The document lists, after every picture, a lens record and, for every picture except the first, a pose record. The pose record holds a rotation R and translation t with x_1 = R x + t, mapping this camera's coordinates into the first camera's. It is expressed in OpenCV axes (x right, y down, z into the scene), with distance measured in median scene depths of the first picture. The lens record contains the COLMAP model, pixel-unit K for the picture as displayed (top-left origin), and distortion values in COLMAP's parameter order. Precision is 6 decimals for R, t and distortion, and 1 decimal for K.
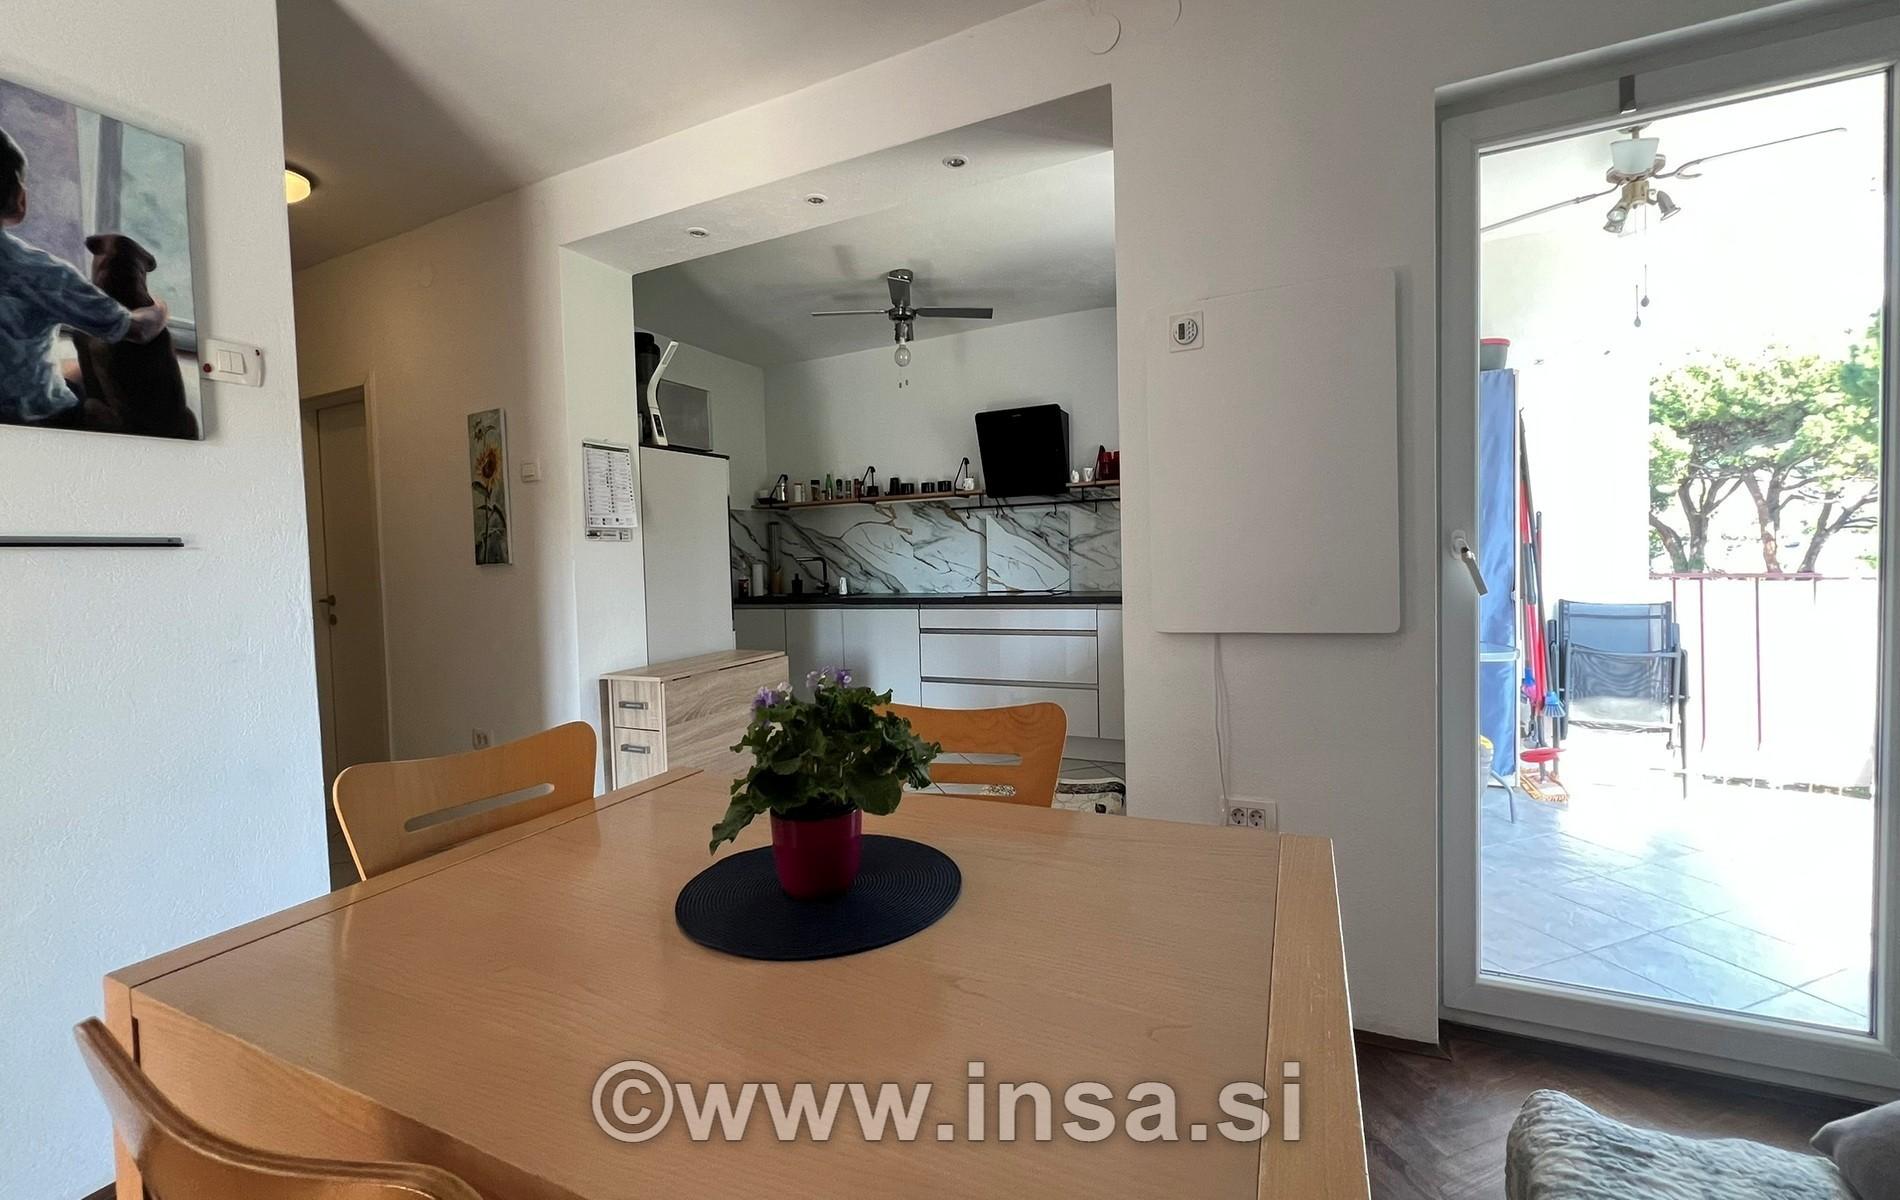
lens RADIAL K [[765.0, 0, 943.8], [0, 765.0, 591.1], [0, 0, 1]] dist [-0.006107, 0.000171]
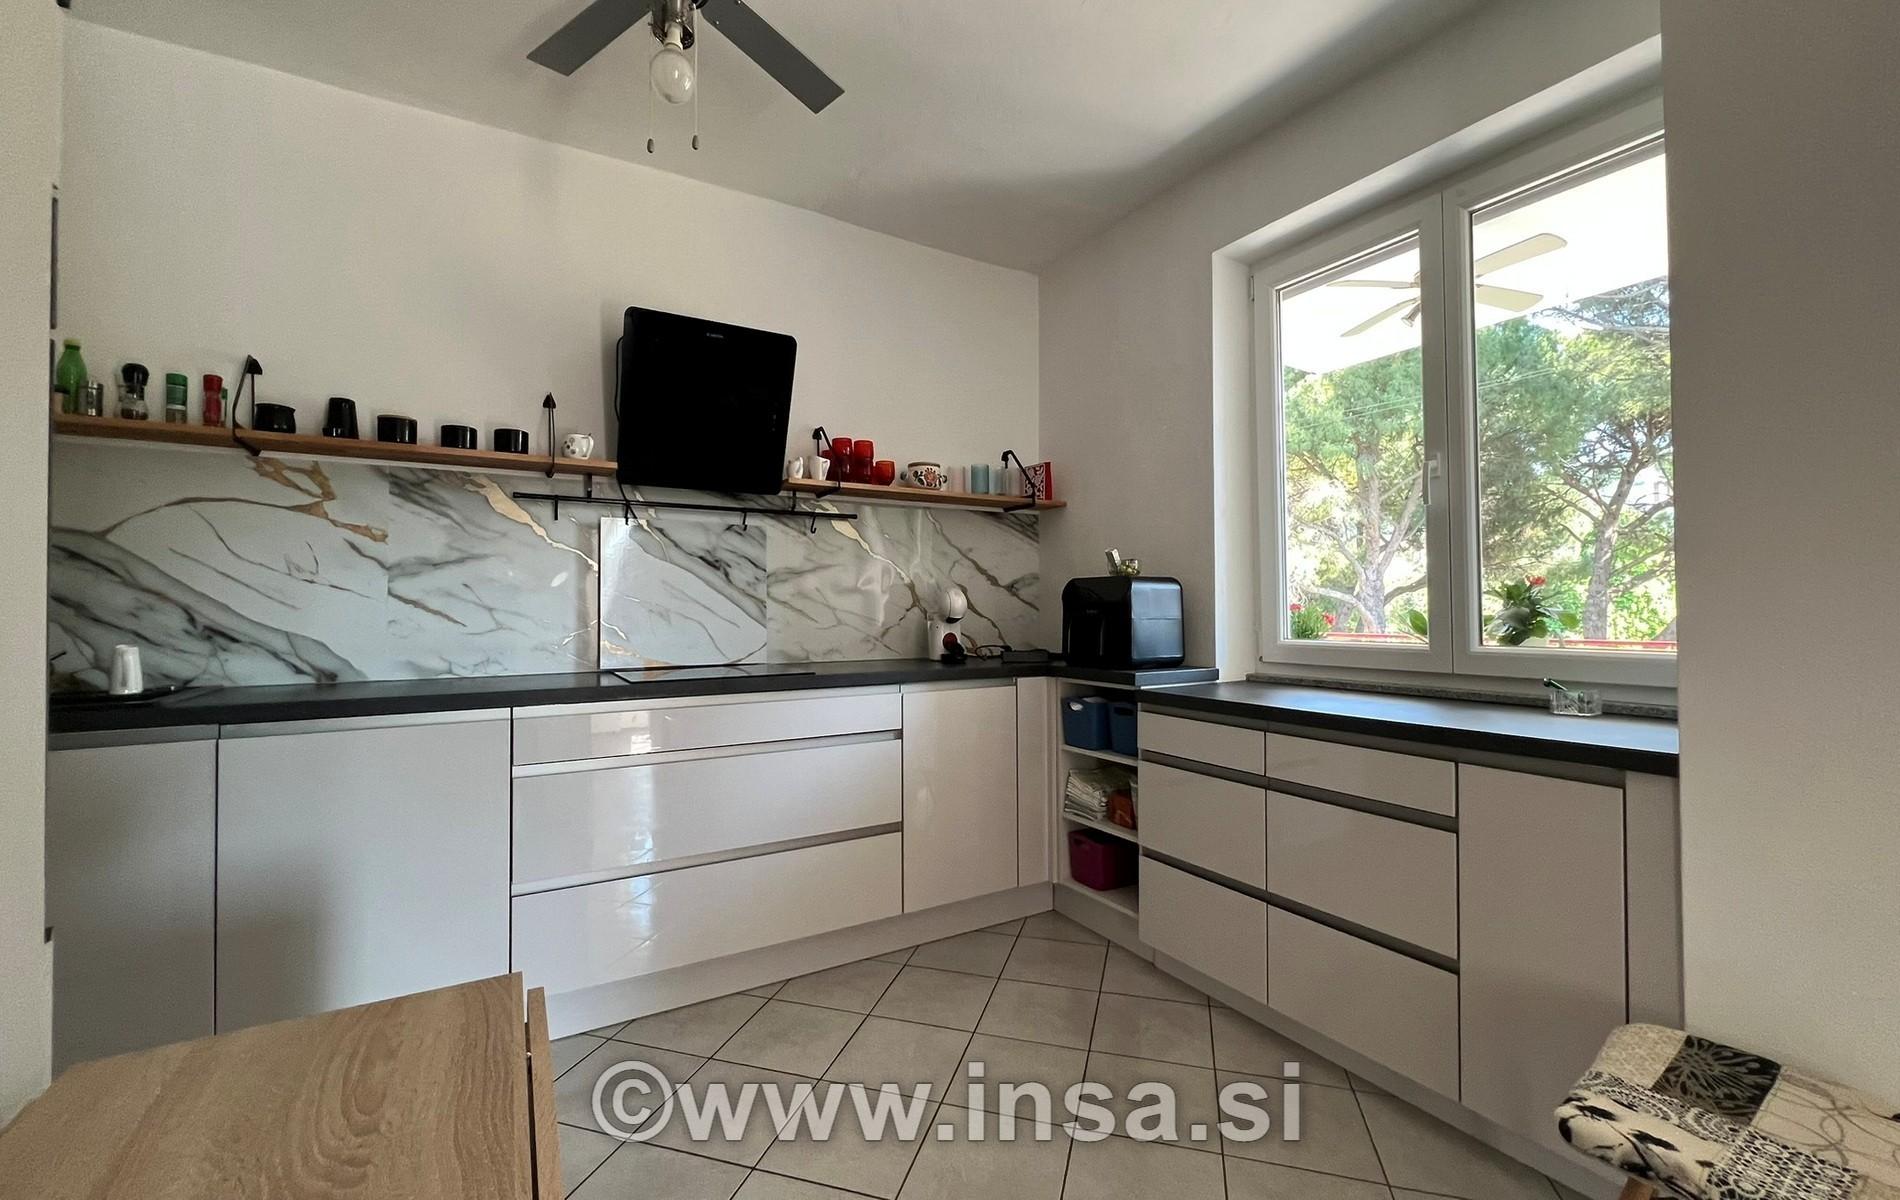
lens RADIAL K [[765.1, 0, 950.0], [0, 765.1, 600.0], [0, 0, 1]] dist [0.000323, 0.000119]
pose [[0.559649, 0.039676, 0.827780, -0.218624], [0.024949, 0.997594, -0.064683, -0.006793], [-0.828354, 0.056852, 0.557312, 0.511954]]
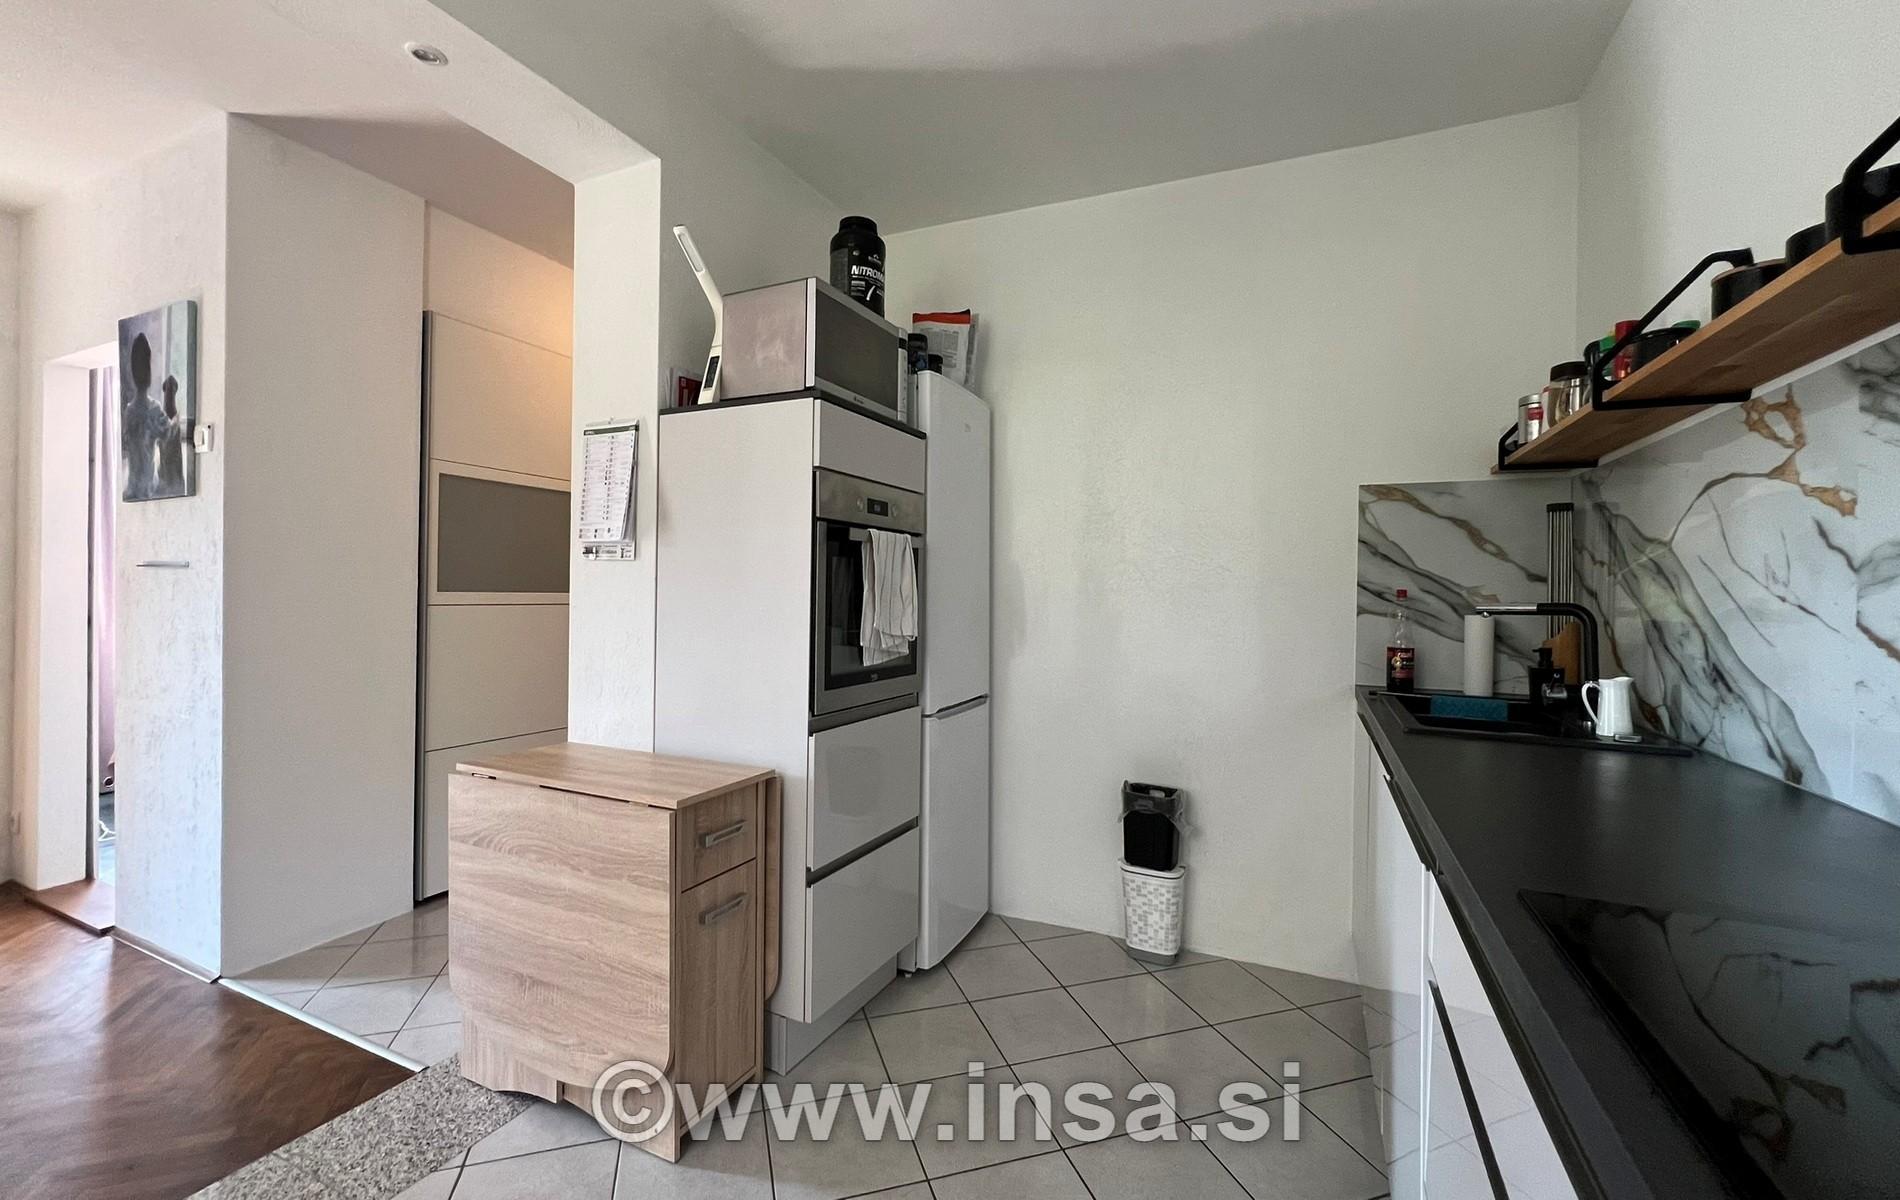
lens RADIAL K [[765.0, 0, 943.8], [0, 765.0, 591.1], [0, 0, 1]] dist [-0.006107, 0.000171]
pose [[-0.000596, 0.033411, -0.999442, 0.159942], [-0.060203, 0.997628, 0.033386, -0.046633], [0.998186, 0.060190, 0.001417, 0.770297]]
